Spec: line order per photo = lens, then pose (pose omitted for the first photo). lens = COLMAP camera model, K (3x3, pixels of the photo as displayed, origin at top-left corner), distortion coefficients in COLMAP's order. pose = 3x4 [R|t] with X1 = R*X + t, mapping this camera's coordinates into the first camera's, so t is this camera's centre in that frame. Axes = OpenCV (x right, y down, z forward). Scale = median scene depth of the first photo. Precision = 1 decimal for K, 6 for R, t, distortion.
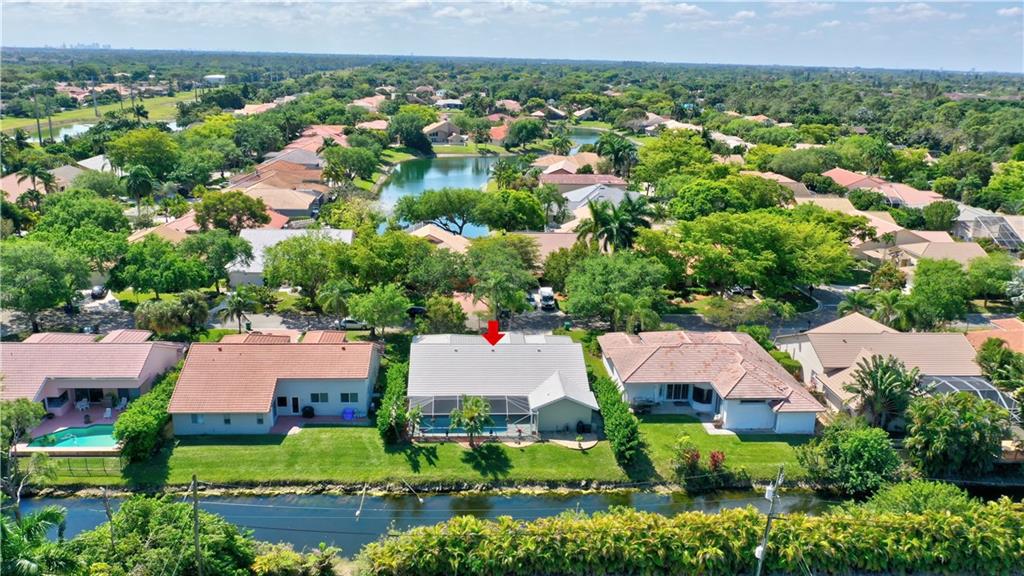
lens RADIAL K [[810.5, 0, 512.0], [0, 810.5, 288.0], [0, 0, 1]] dist [-0.019339, 0.000664]
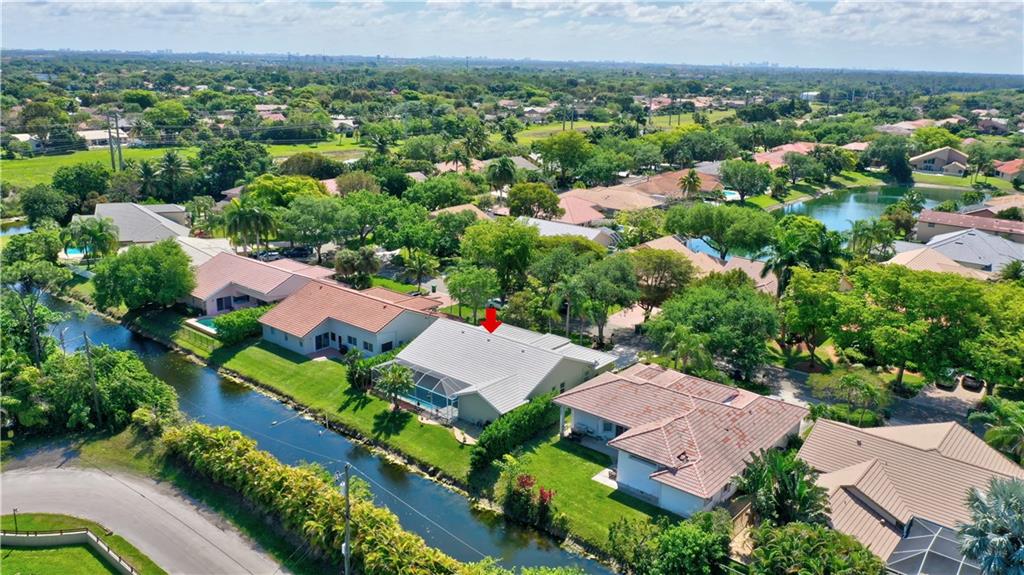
lens RADIAL K [[810.5, 0, 512.0], [0, 810.5, 287.5], [0, 0, 1]] dist [-0.019339, 0.000664]
pose [[0.715841, 0.183382, -0.673753, 0.748421], [-0.198370, 0.978550, 0.055580, -0.058025], [0.669493, 0.093866, 0.736864, 0.264661]]
